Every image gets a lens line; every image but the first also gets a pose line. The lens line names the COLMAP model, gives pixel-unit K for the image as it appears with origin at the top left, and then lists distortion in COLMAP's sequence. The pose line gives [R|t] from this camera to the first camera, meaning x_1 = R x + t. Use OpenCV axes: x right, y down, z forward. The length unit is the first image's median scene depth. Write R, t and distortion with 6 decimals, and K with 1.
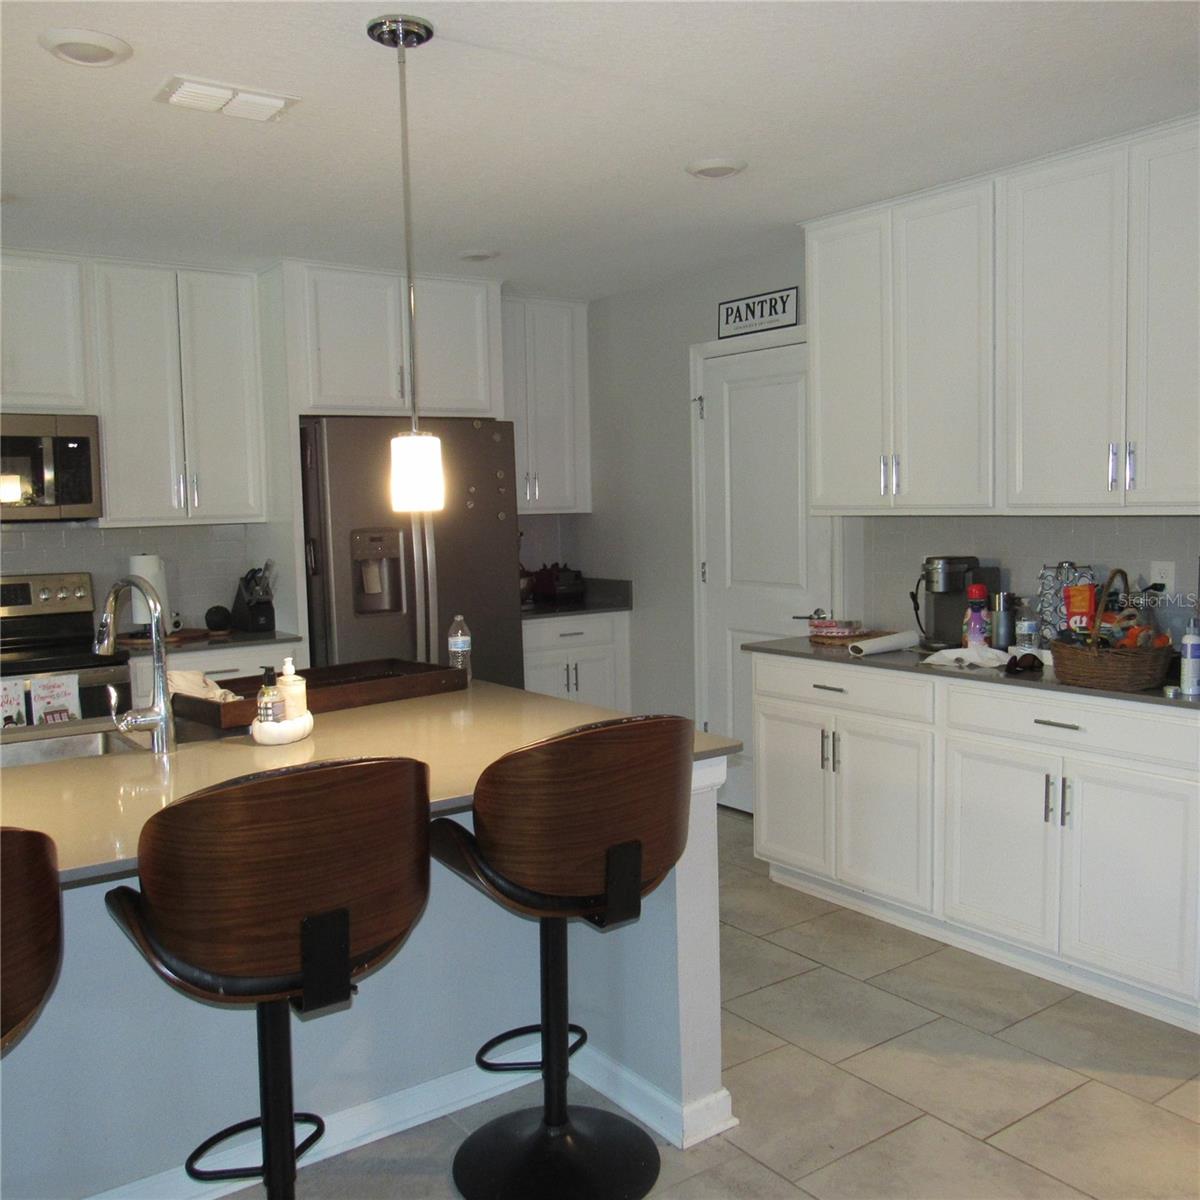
lens RADIAL K [[1157.3, 0, 597.6], [0, 1157.3, 600.9], [0, 0, 1]] dist [-0.026752, 0.000000]
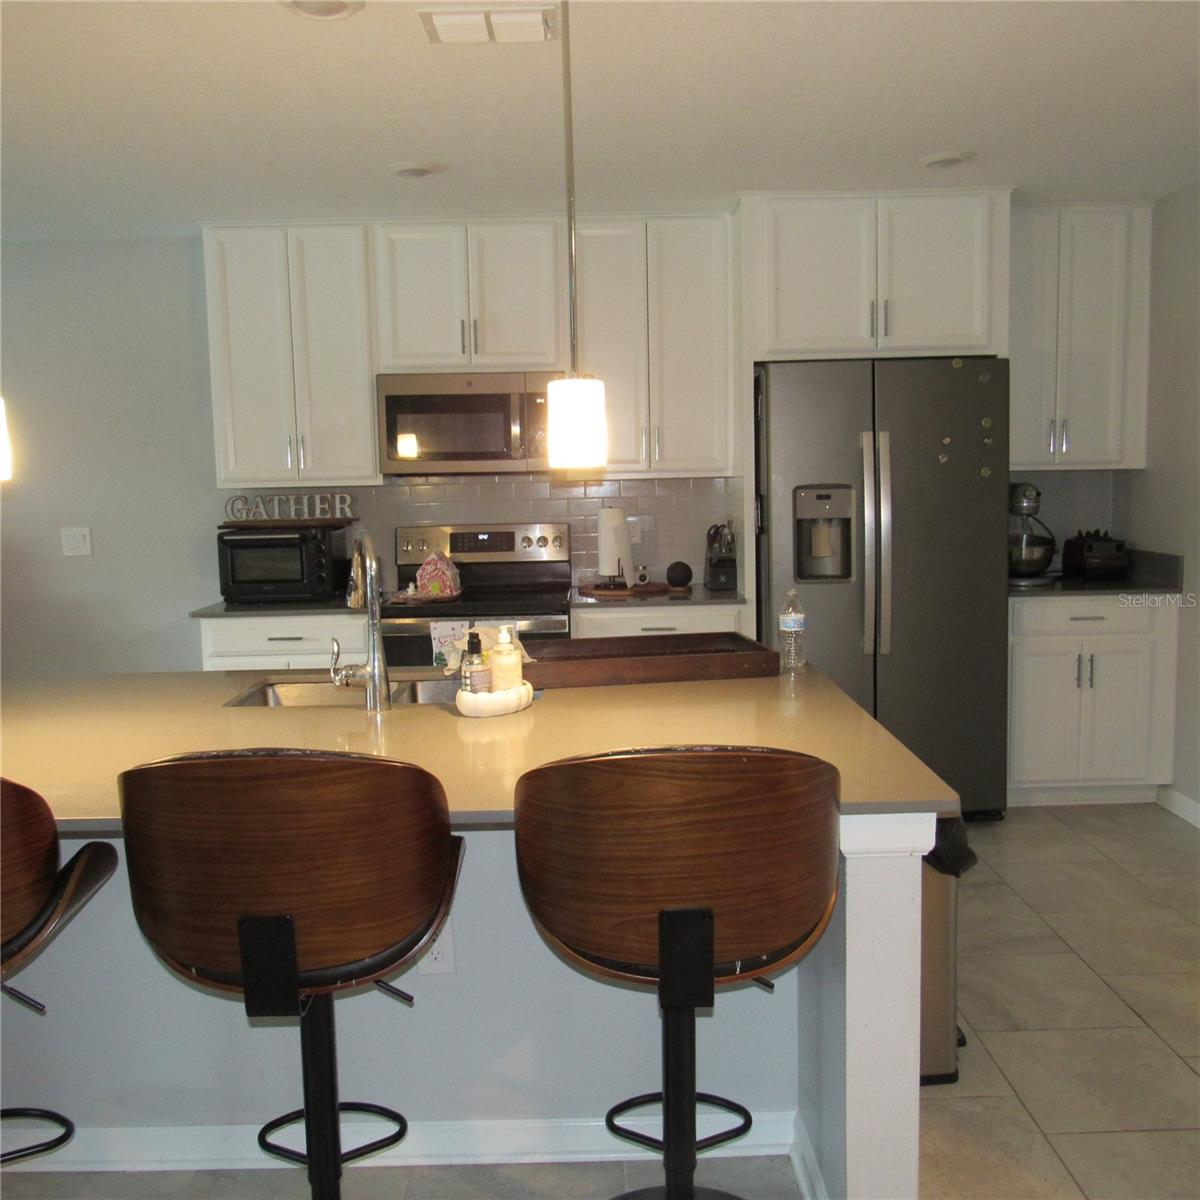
lens RADIAL K [[1157.3, 0, 599.9], [0, 1157.3, 599.2], [0, 0, 1]] dist [-0.026752, 0.000000]
pose [[0.819777, 0.069954, -0.568394, 0.180903], [-0.047132, 0.997386, 0.054774, -0.014803], [0.570739, -0.018113, 0.820931, 0.156899]]
